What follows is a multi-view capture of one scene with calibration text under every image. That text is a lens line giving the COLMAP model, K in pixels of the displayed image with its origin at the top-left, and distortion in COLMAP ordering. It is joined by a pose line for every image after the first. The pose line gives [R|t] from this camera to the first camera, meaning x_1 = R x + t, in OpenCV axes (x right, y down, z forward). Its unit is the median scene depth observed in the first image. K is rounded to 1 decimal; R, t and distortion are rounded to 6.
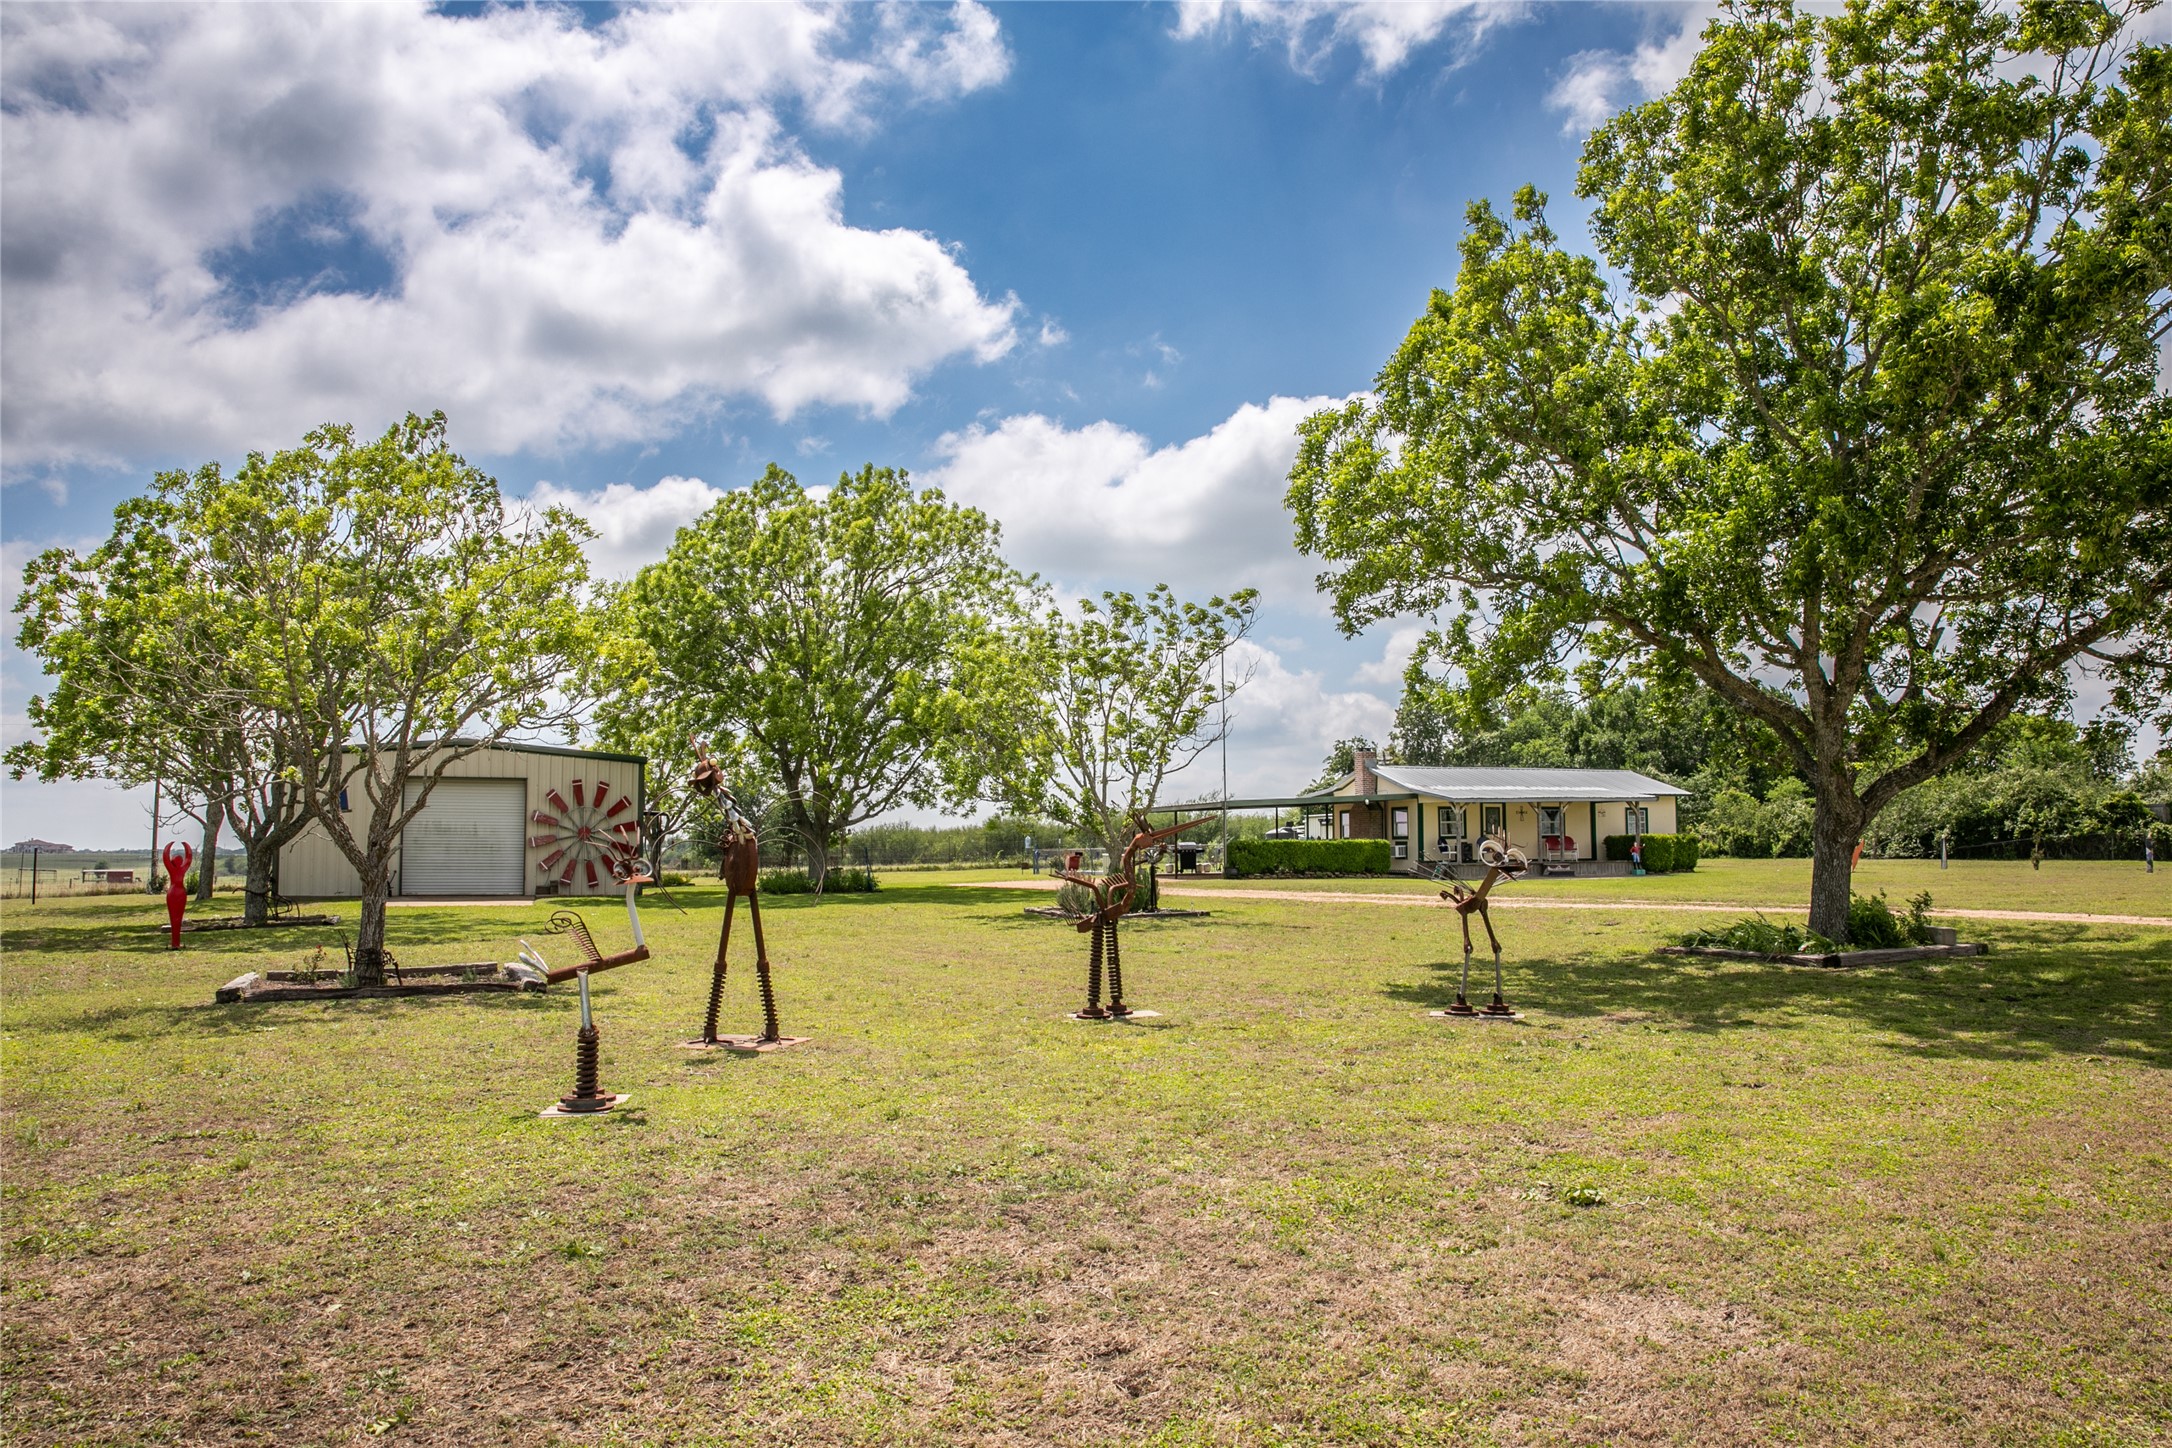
lens RADIAL K [[1464.8, 0, 1088.9], [0, 1464.8, 734.3], [0, 0, 1]] dist [-0.000239, 0.000279]
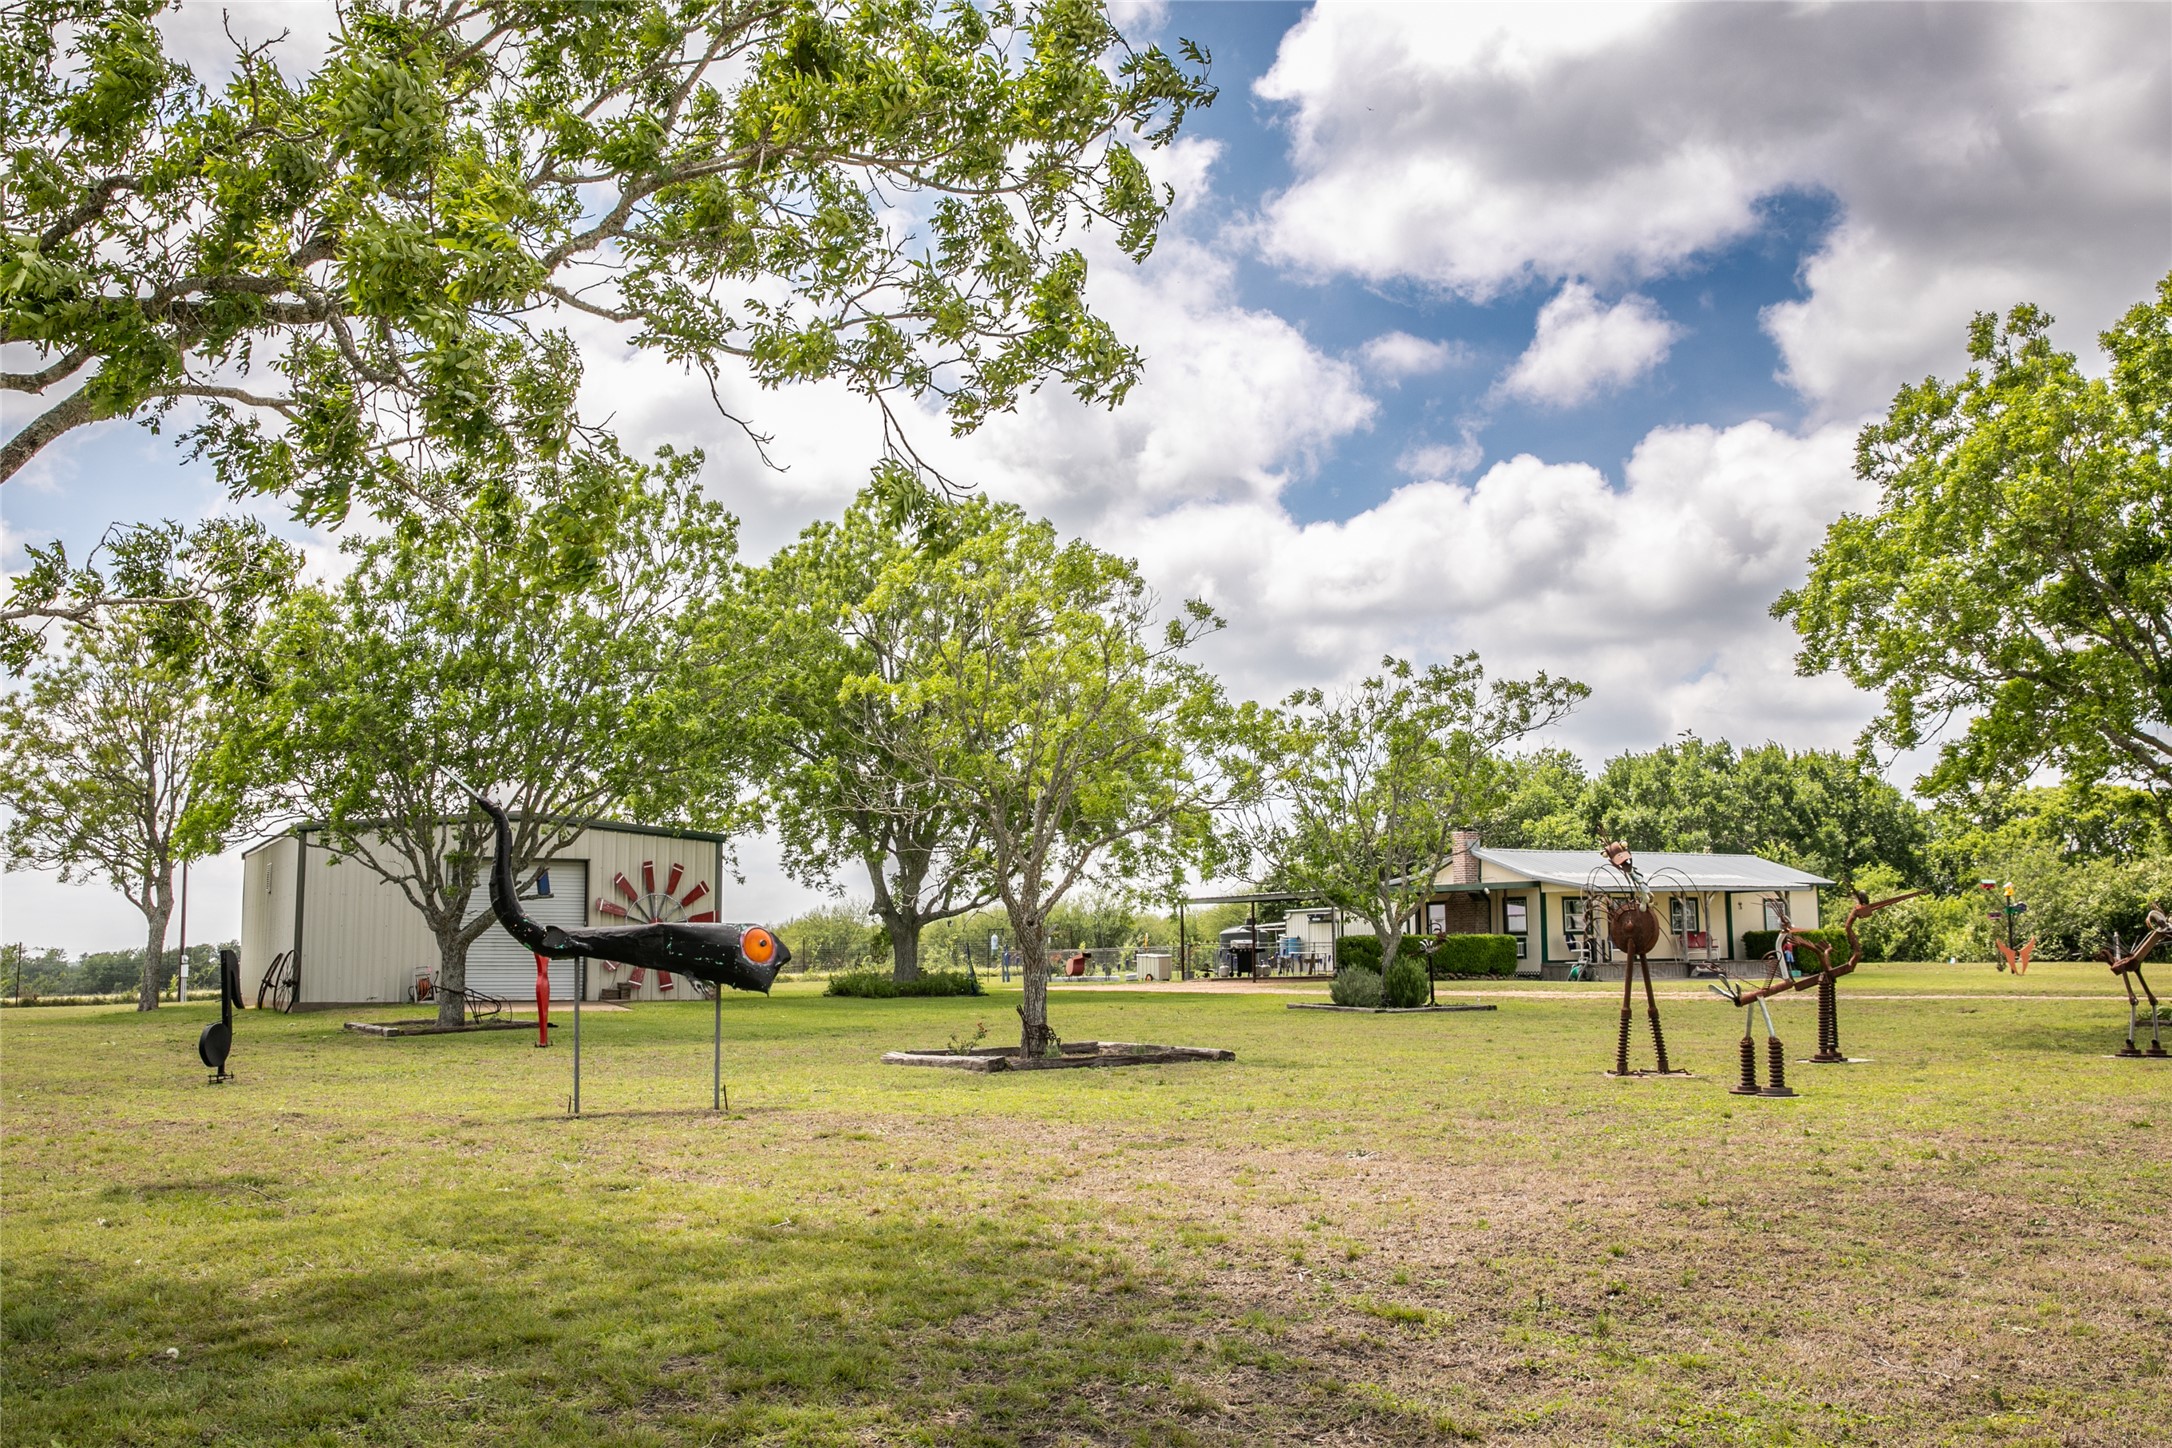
lens RADIAL K [[1921.1, 0, 1077.4], [0, 1921.1, 716.8], [0, 0, 1]] dist [0.034468, 0.007160]
pose [[0.995609, 0.009931, 0.093083, -0.141024], [-0.005628, 0.998908, -0.046379, -0.001758], [-0.093442, 0.045652, 0.994578, -0.090910]]
